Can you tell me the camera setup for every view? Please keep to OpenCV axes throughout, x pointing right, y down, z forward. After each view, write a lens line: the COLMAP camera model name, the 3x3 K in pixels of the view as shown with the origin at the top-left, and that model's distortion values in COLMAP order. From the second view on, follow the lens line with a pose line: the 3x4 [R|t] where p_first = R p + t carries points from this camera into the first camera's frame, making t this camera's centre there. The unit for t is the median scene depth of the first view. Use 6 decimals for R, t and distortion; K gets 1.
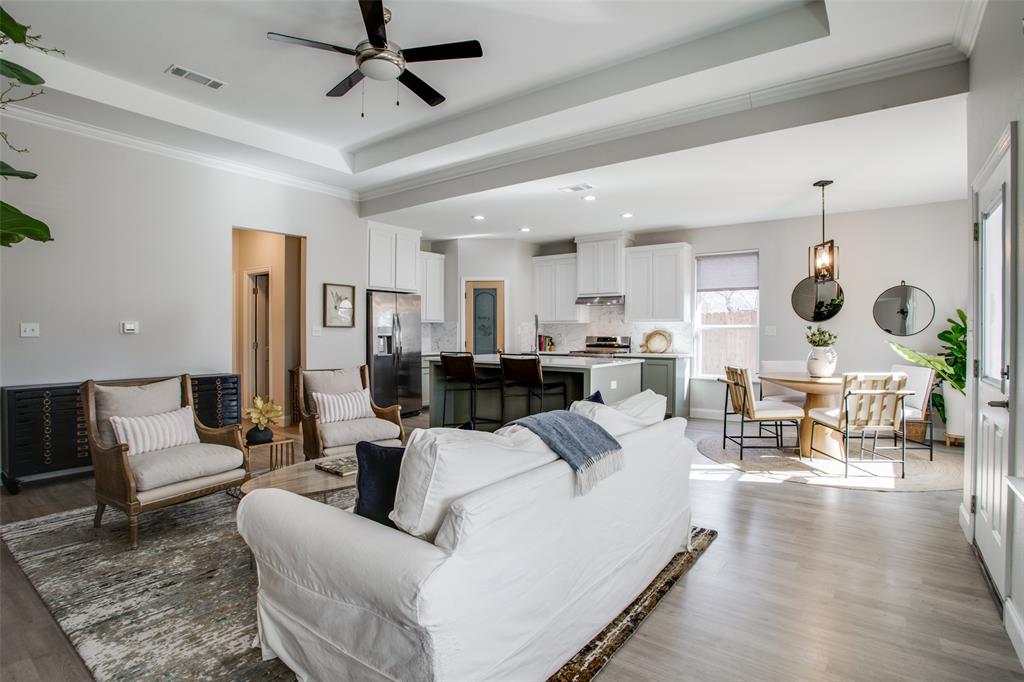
lens RADIAL K [[502.4, 0, 508.8], [0, 502.4, 338.4], [0, 0, 1]] dist [-0.074380, 0.028490]
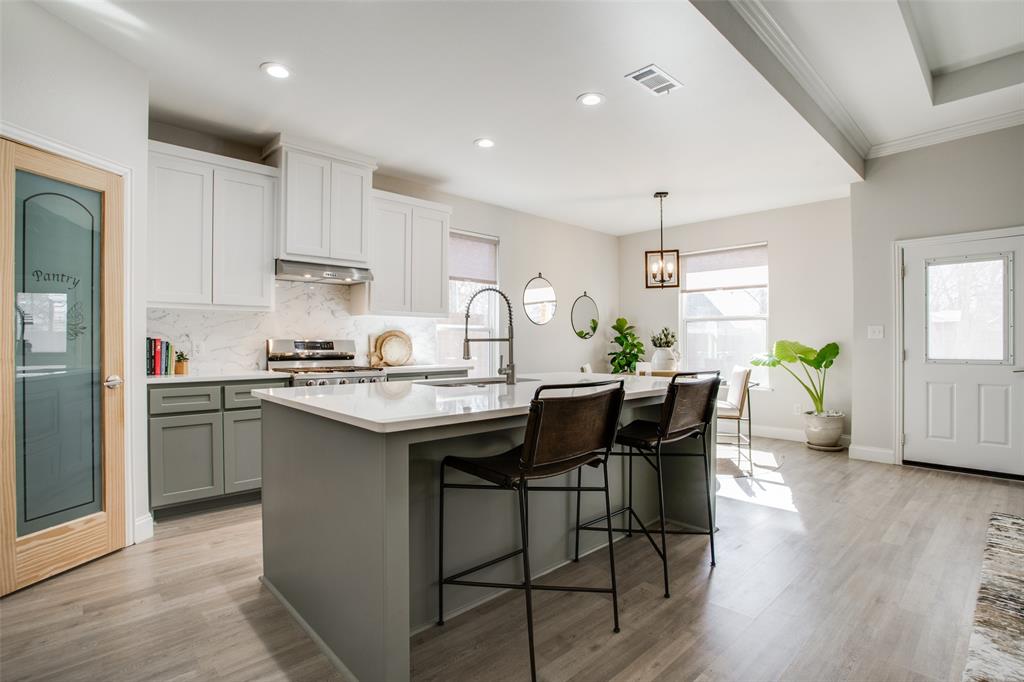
lens RADIAL K [[504.4, 0, 516.8], [0, 504.4, 343.0], [0, 0, 1]] dist [-0.076498, 0.033260]
pose [[0.152698, -0.002412, 0.988270, -0.334552], [0.011408, 0.999935, 0.000678, 0.001784], [-0.988207, 0.011171, 0.152716, 0.787071]]
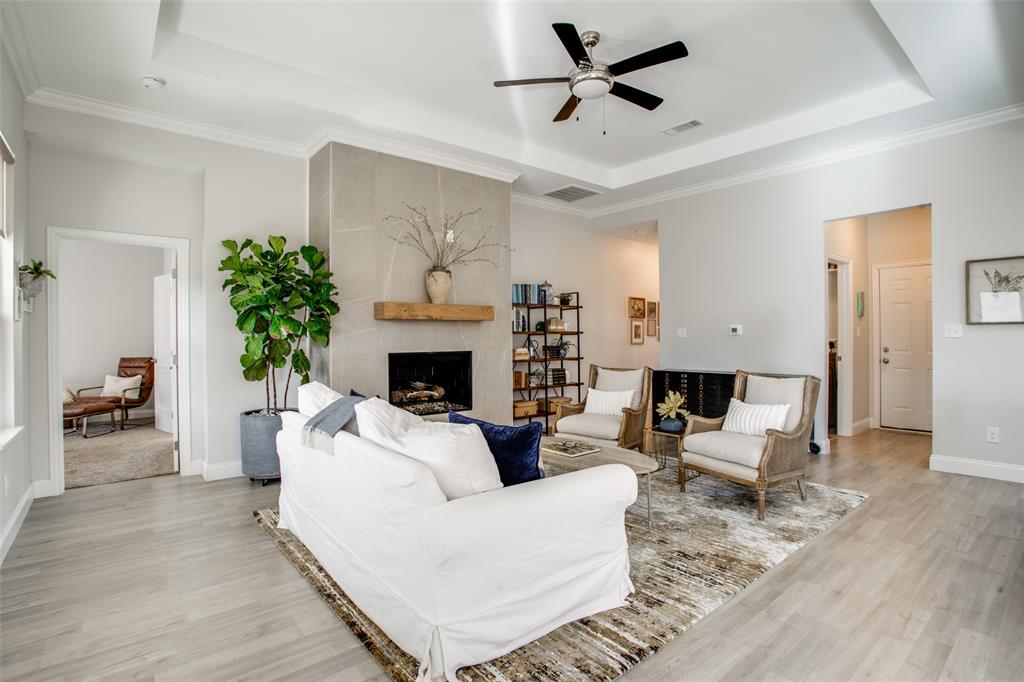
lens RADIAL K [[500.2, 0, 521.4], [0, 500.2, 329.9], [0, 0, 1]] dist [-0.062908, 0.028118]
pose [[-0.213262, -0.013990, -0.976895, 0.358470], [-0.002049, 0.999902, -0.013872, -0.002755], [0.976993, -0.000957, -0.213269, 0.475879]]
